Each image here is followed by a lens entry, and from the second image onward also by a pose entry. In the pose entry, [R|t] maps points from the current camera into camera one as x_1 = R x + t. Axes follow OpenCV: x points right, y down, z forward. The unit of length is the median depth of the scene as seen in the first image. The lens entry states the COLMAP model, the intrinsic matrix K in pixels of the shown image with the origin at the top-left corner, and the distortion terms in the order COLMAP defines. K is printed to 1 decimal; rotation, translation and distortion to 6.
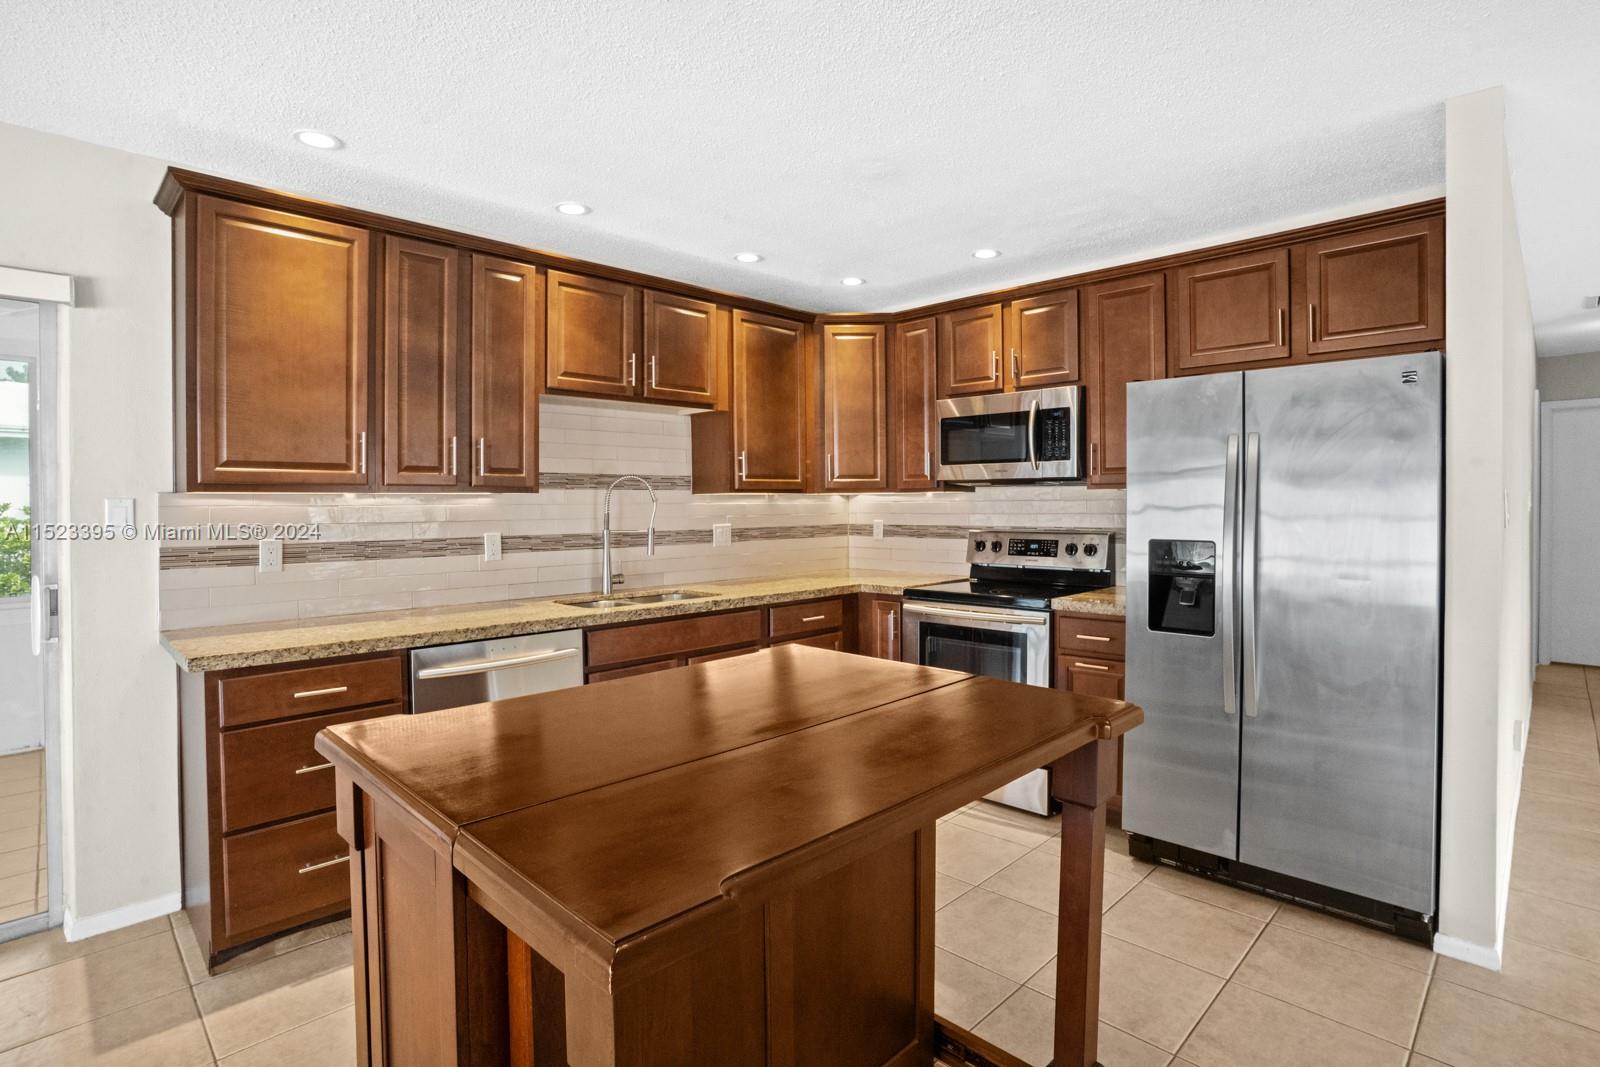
lens RADIAL K [[774.8, 0, 830.1], [0, 774.8, 522.2], [0, 0, 1]] dist [-0.075460, 0.032108]
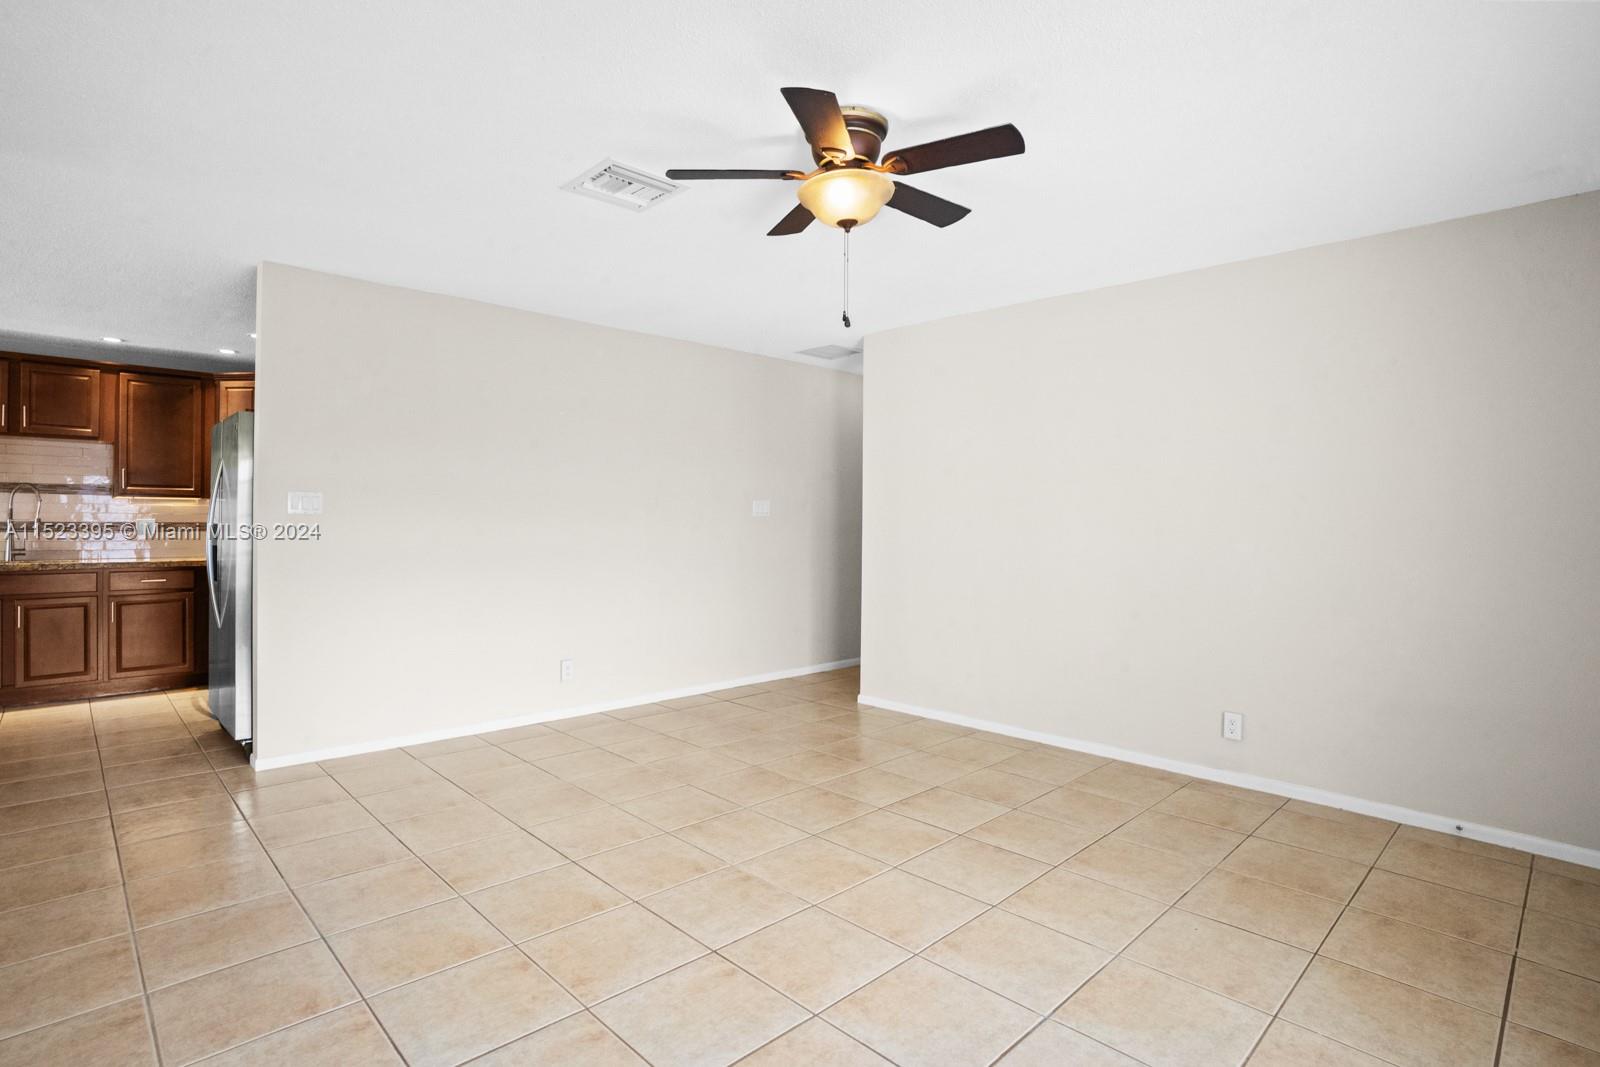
lens RADIAL K [[794.1, 0, 798.7], [0, 794.1, 519.1], [0, 0, 1]] dist [-0.082276, 0.037262]
pose [[0.999387, 0.015281, -0.031508, 1.436119], [-0.016170, 0.999473, -0.028150, 0.028650], [0.031061, 0.028643, 0.999107, -0.481359]]
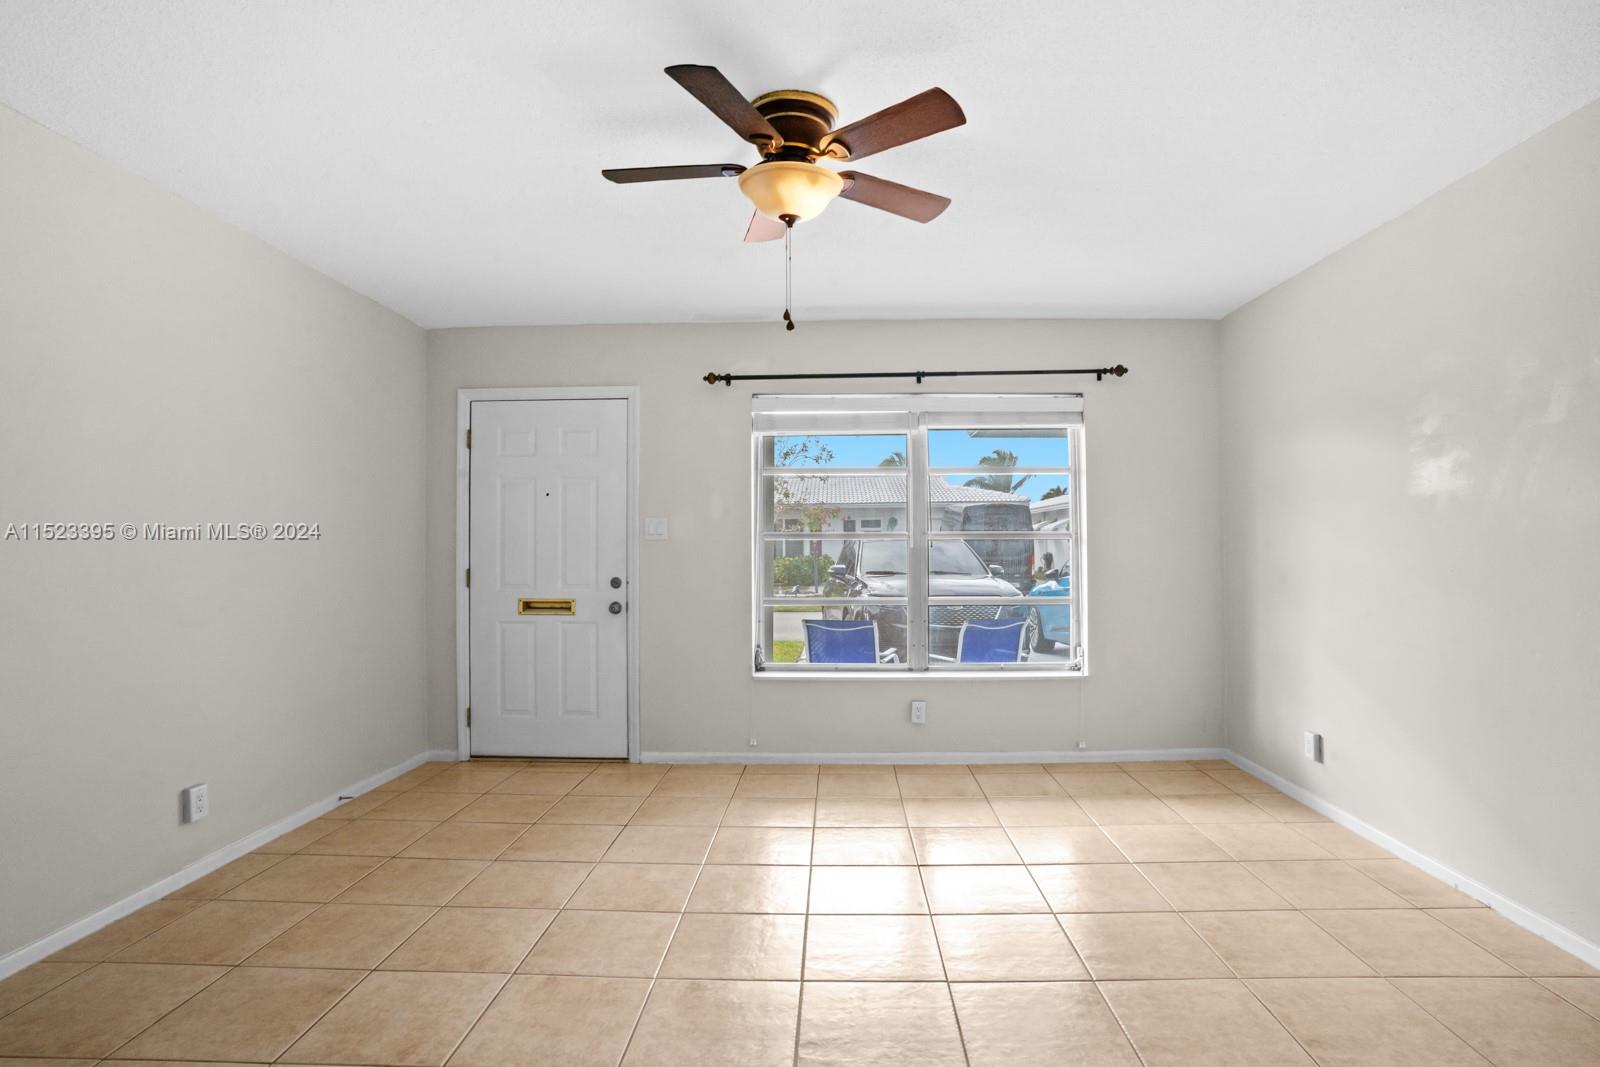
lens RADIAL K [[801.2, 0, 822.1], [0, 801.2, 540.5], [0, 0, 1]] dist [-0.089745, 0.043349]
pose [[-0.681685, 0.012609, 0.731537, 0.918476], [0.026206, 0.999631, 0.007190, 0.006295], [-0.731176, 0.024072, -0.681764, 0.755340]]
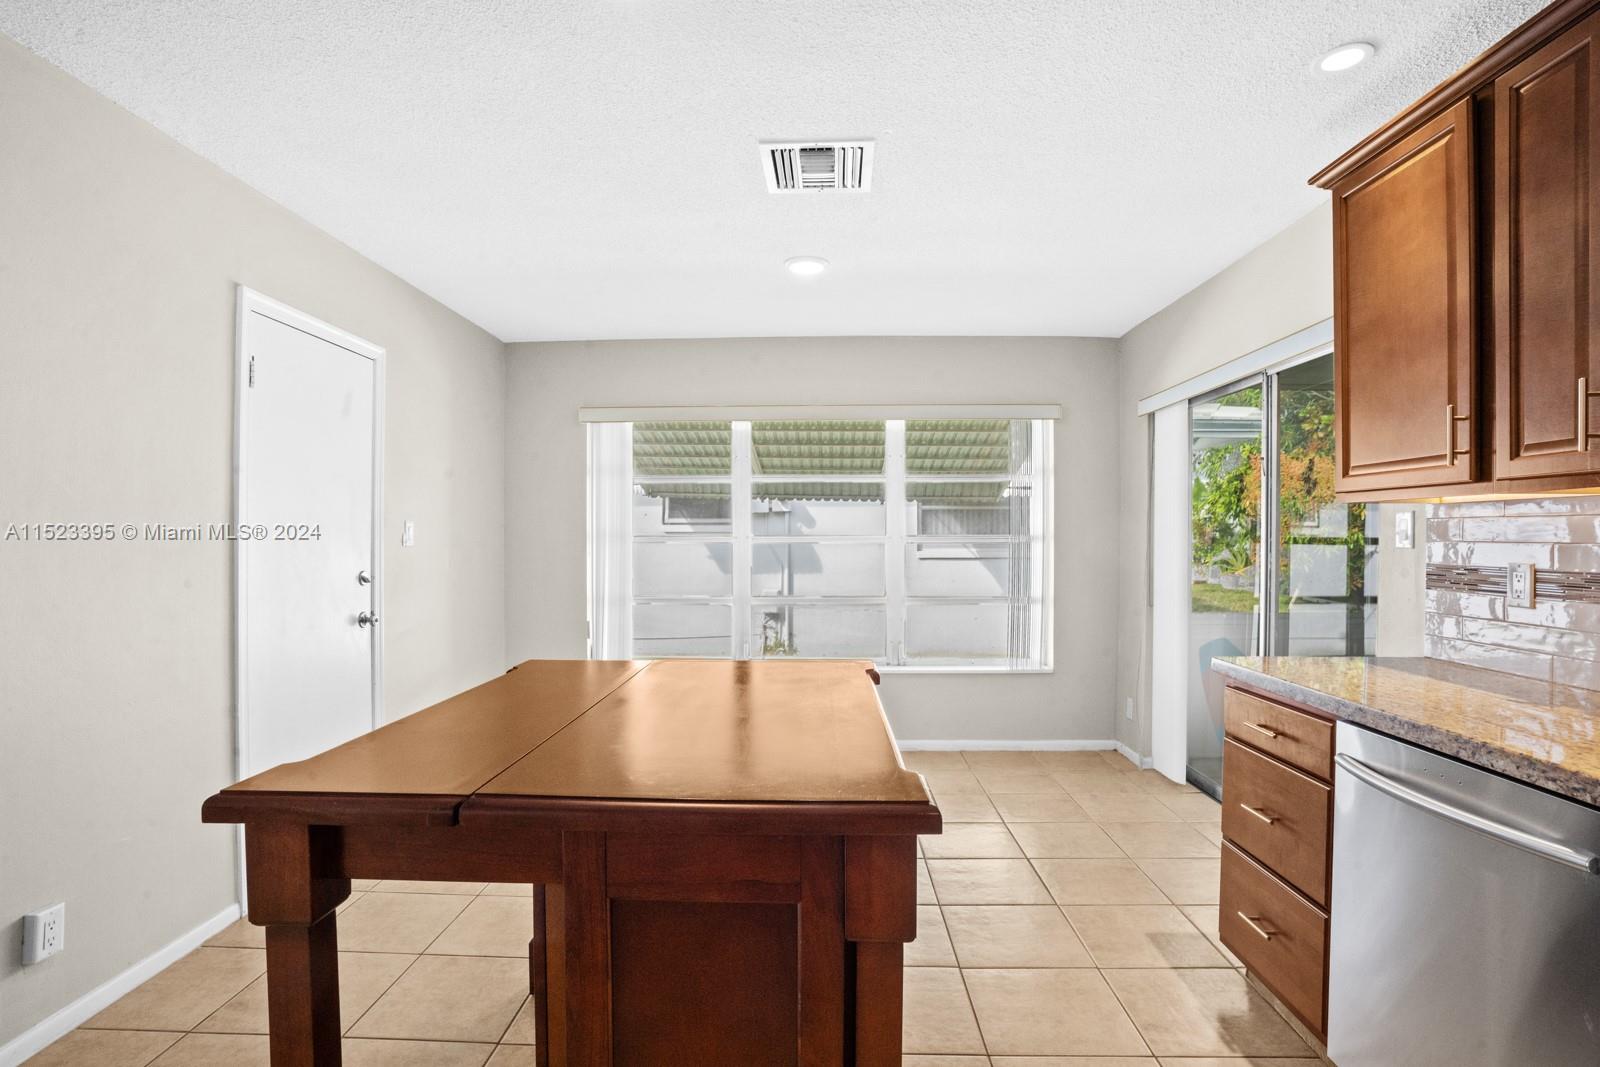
lens RADIAL K [[786.9, 0, 797.9], [0, 786.9, 556.5], [0, 0, 1]] dist [-0.080784, 0.035316]
pose [[-0.736933, 0.020745, -0.675647, 0.214994], [-0.013331, 0.998889, 0.045210, -0.005194], [0.675834, 0.042324, -0.735837, 0.886156]]
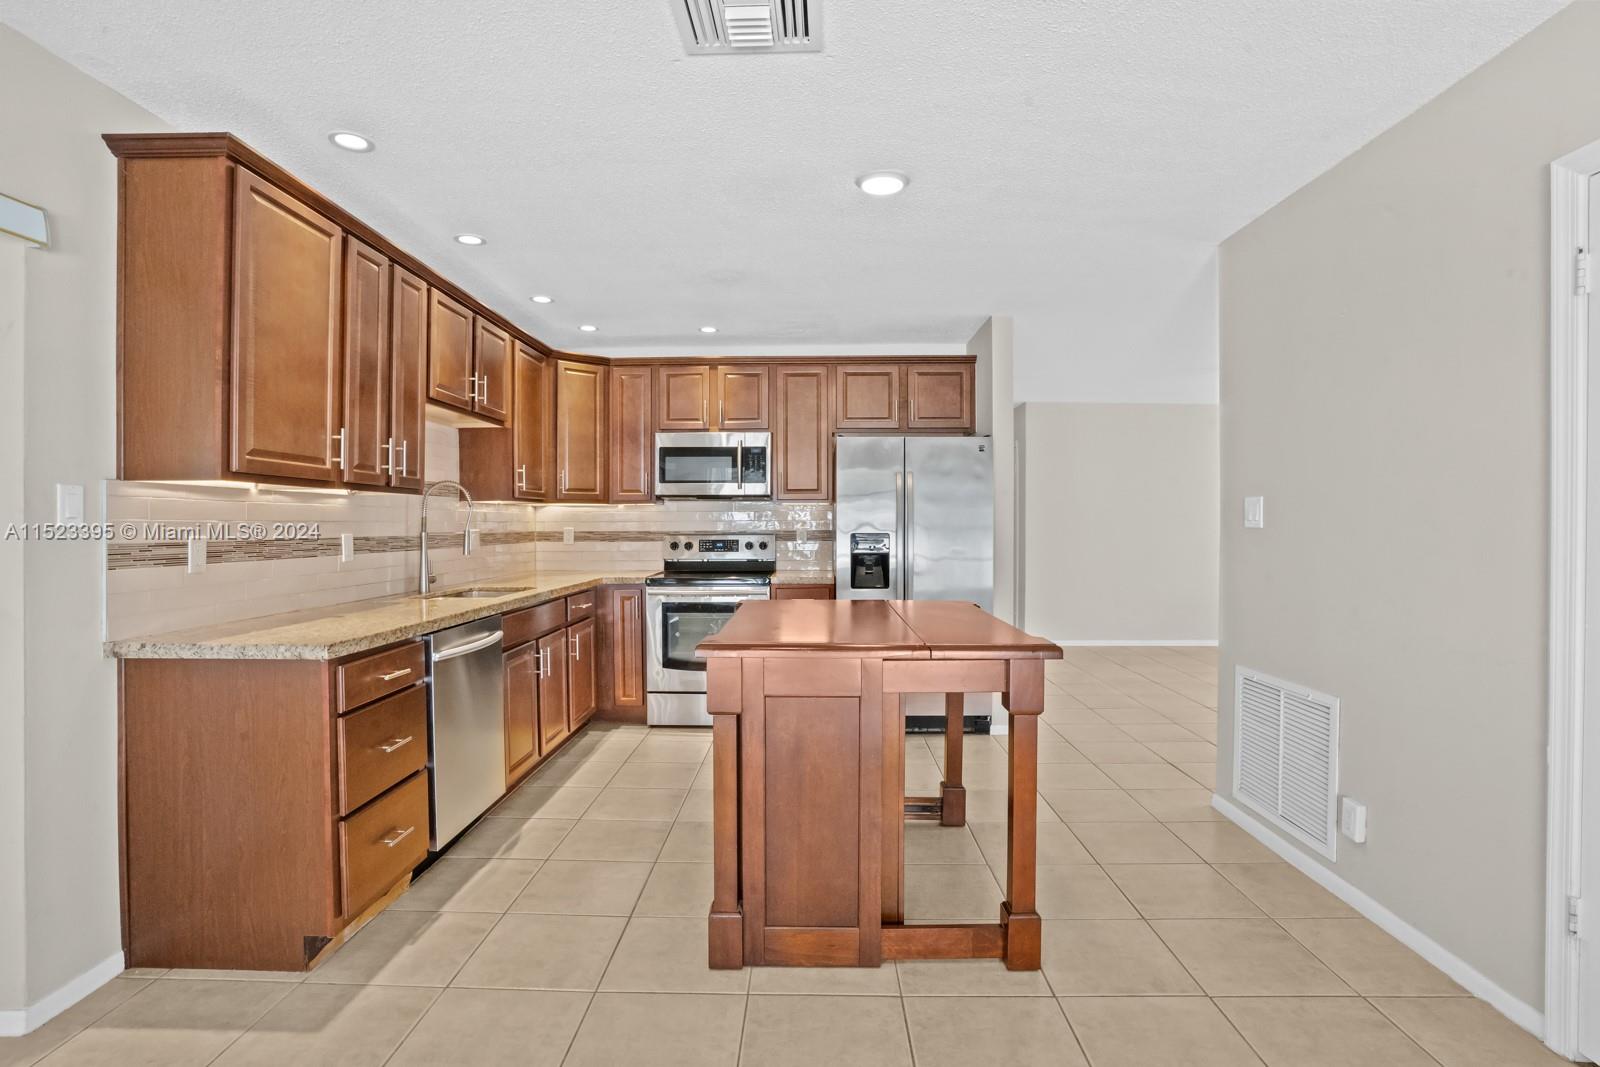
lens RADIAL K [[781.7, 0, 756.8], [0, 781.7, 535.5], [0, 0, 1]] dist [-0.087370, 0.048296]
pose [[0.754833, -0.003635, 0.655907, -0.692285], [0.011801, 0.999898, -0.008039, 0.030702], [-0.655811, 0.013808, 0.754798, -0.103745]]
